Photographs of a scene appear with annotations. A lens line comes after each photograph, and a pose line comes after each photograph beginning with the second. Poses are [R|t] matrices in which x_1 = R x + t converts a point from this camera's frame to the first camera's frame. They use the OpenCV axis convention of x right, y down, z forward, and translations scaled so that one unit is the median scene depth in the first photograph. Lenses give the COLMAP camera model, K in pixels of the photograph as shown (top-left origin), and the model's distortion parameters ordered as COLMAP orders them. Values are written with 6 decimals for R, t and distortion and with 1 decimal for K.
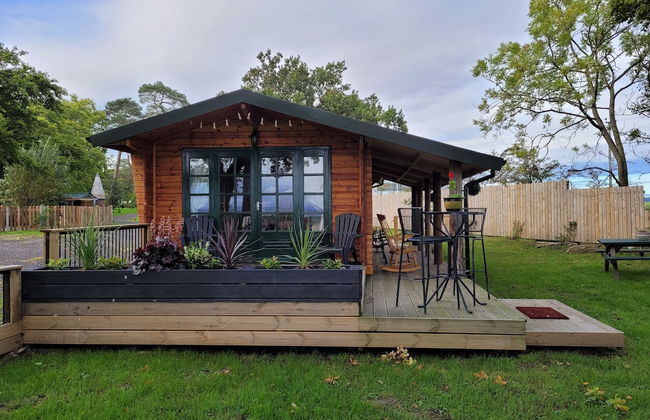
lens RADIAL K [[477.0, 0, 325.0], [0, 477.0, 210.0], [0, 0, 1]] dist [0.002480, 0.001180]
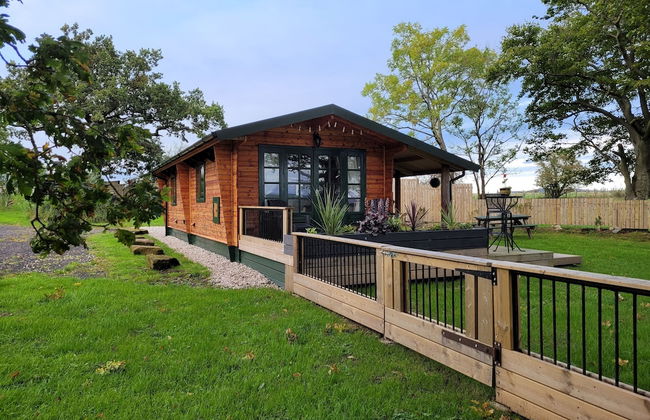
lens RADIAL K [[477.0, 0, 325.0], [0, 477.0, 210.0], [0, 0, 1]] dist [0.002480, 0.001180]
pose [[0.849384, -0.009191, 0.527695, -0.197658], [0.000203, 0.999854, 0.017088, 0.004169], [-0.527775, -0.014407, 0.849262, -0.028077]]
